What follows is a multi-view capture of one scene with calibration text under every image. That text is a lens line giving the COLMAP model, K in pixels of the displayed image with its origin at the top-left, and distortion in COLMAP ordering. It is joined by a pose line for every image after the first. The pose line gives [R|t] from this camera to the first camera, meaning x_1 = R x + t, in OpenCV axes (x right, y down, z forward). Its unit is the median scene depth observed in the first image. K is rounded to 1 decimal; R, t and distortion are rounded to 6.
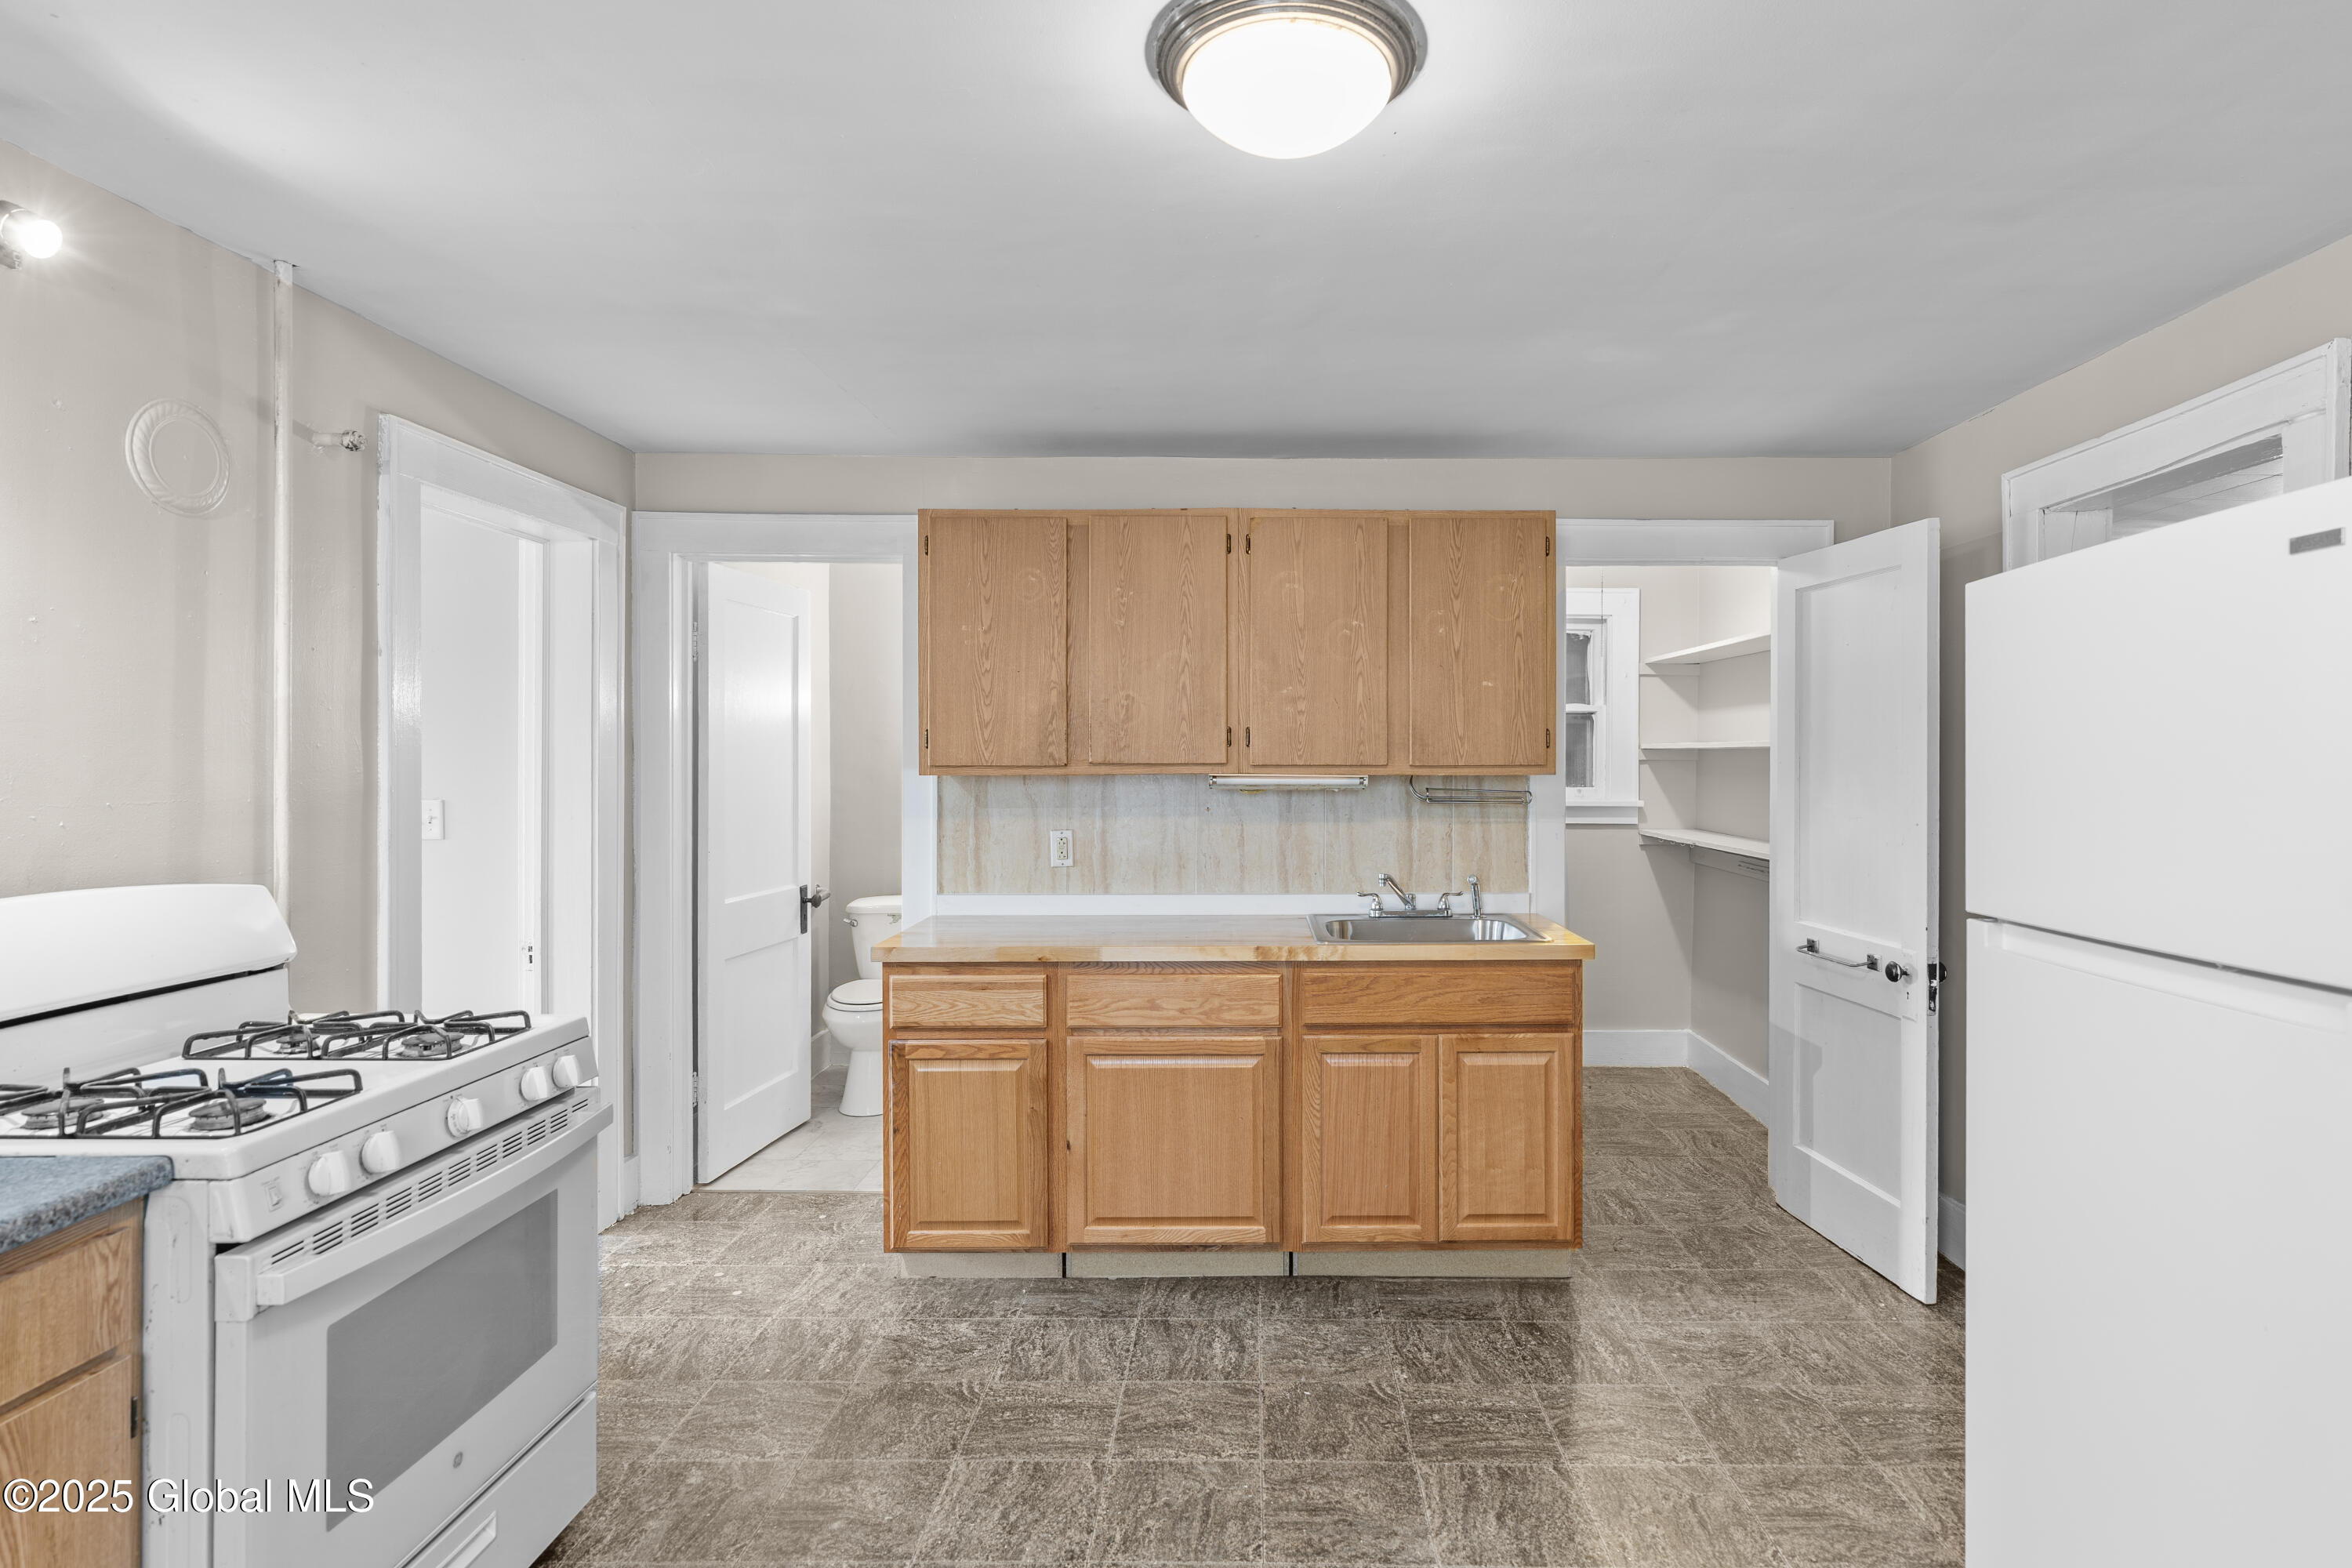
lens RADIAL K [[1108.7, 0, 1185.7], [0, 1108.7, 764.4], [0, 0, 1]] dist [-0.000400, -0.000079]
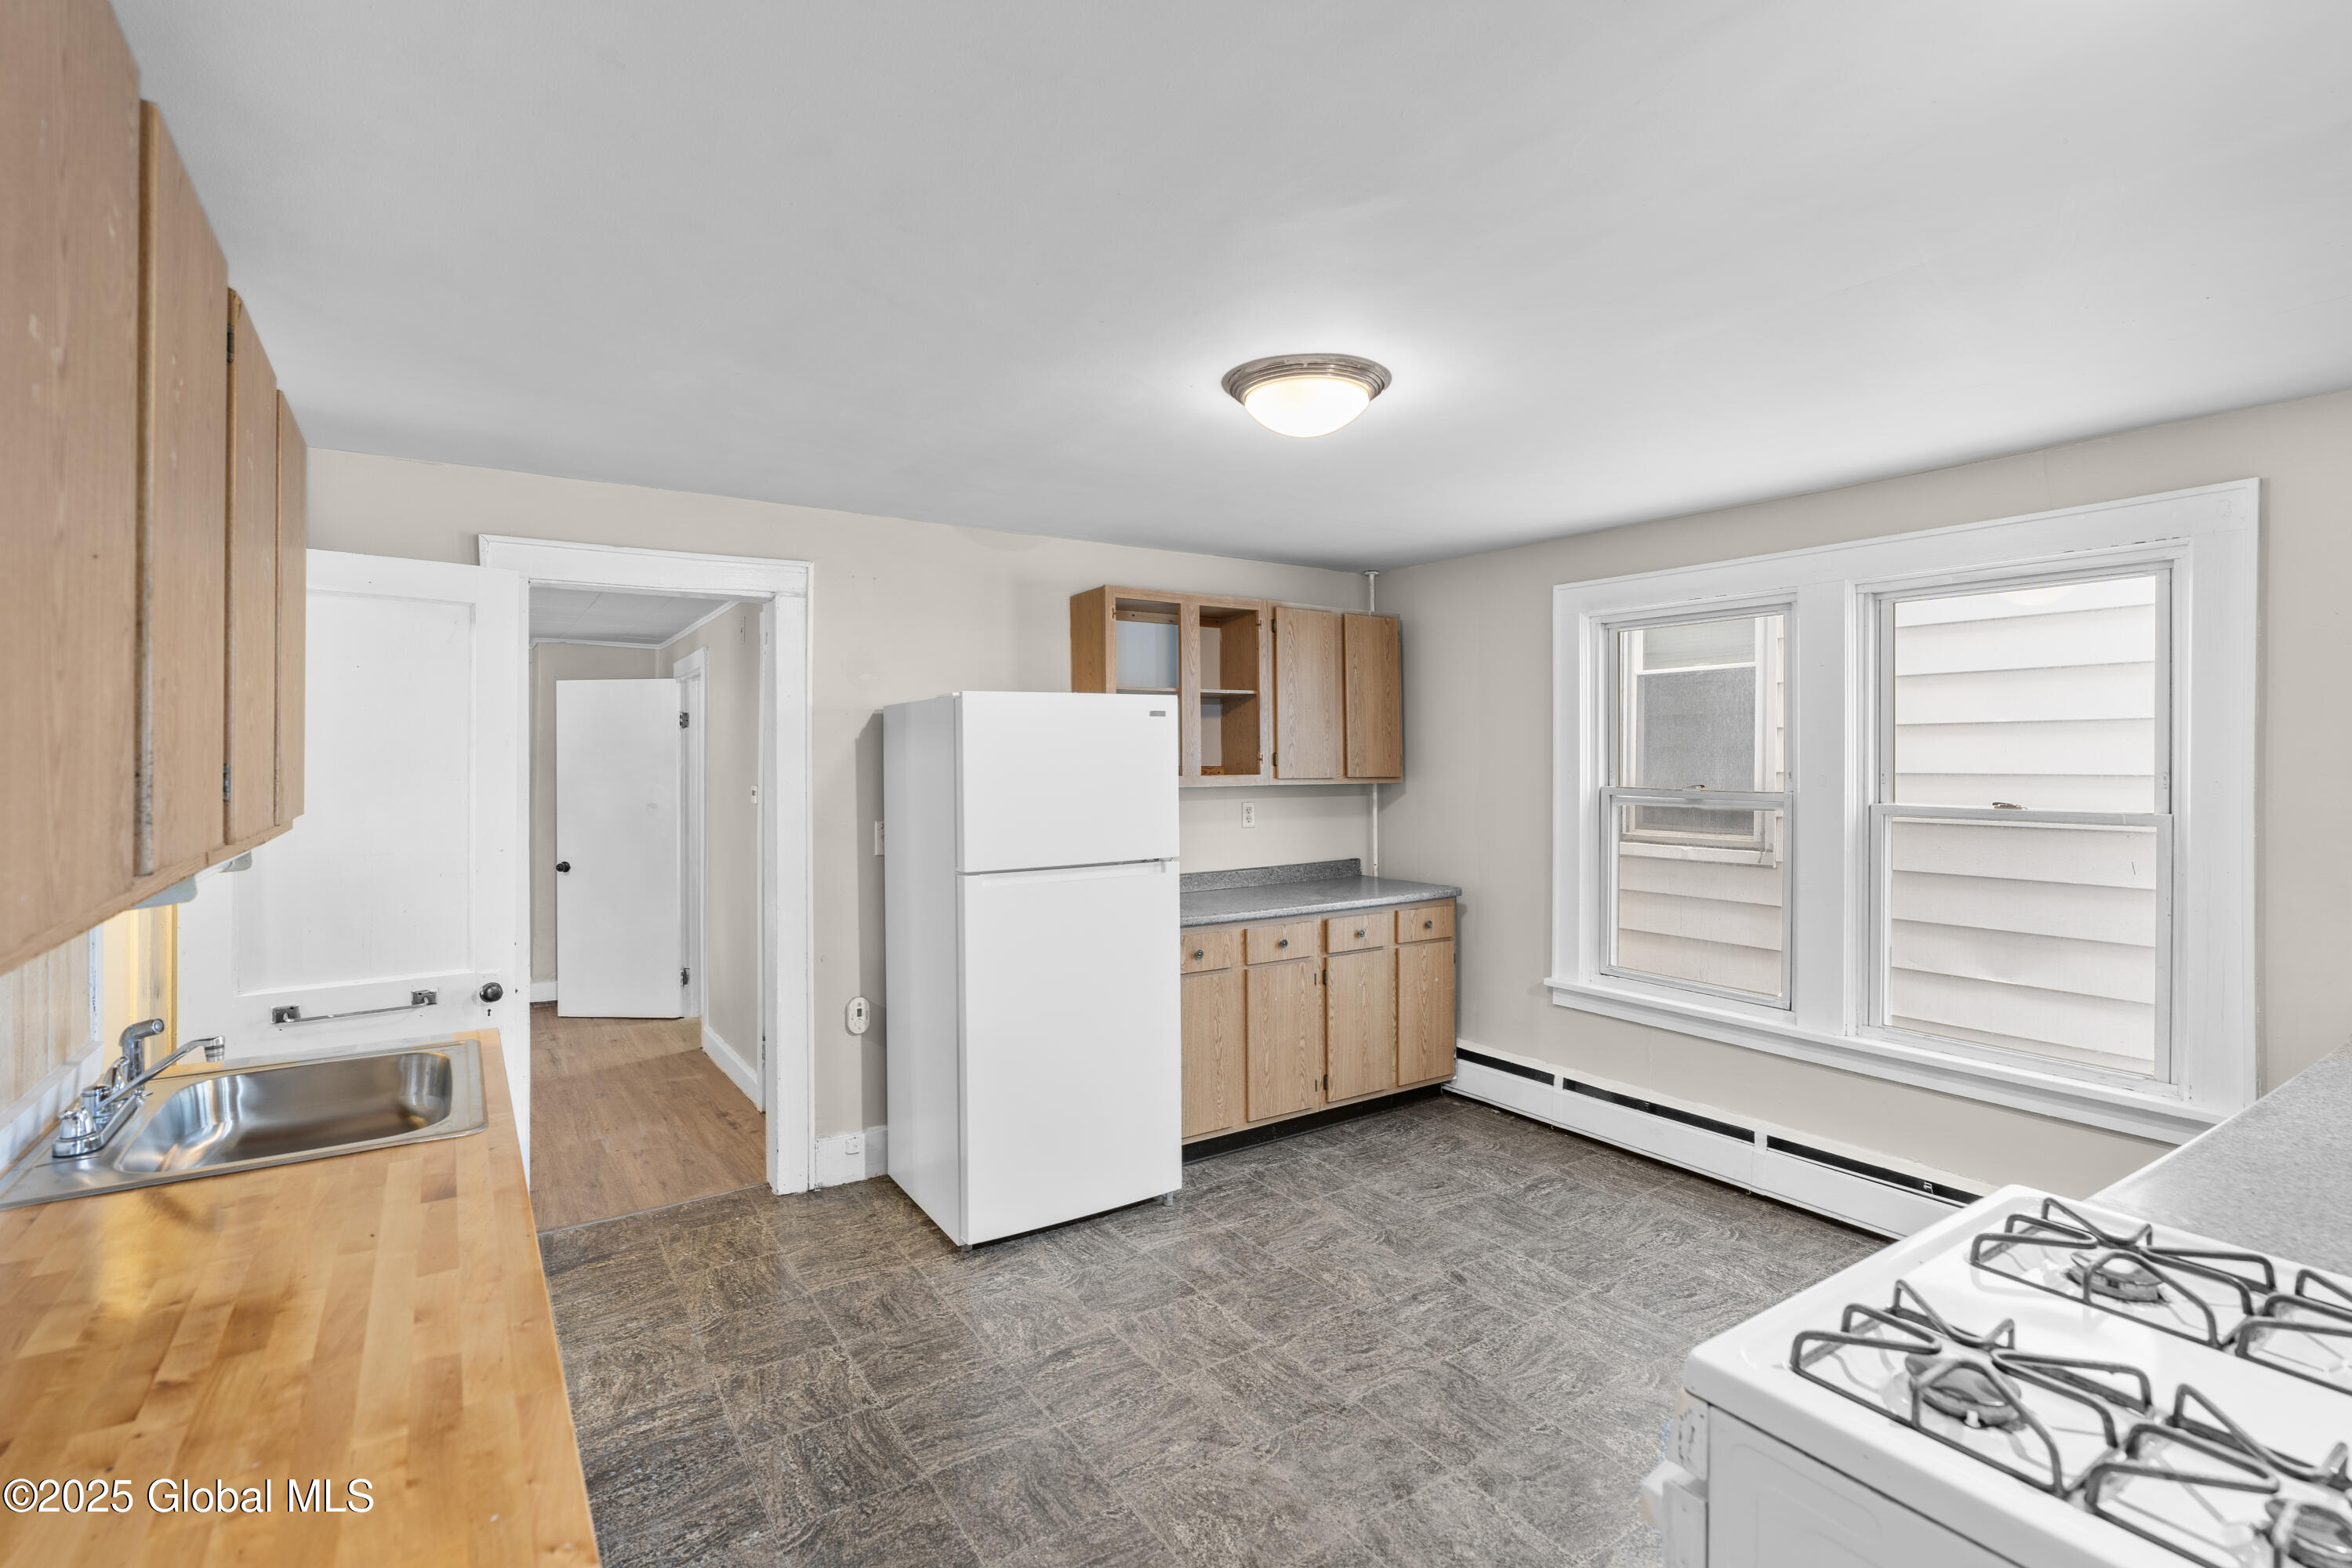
lens RADIAL K [[1083.0, 0, 1184.7], [0, 1083.0, 771.9], [0, 0, 1]] dist [0.002225, 0.000151]
pose [[-0.577366, -0.005539, 0.816466, -0.711498], [0.007231, 0.999903, 0.011897, -0.036608], [-0.816453, 0.012773, -0.577270, 1.295699]]
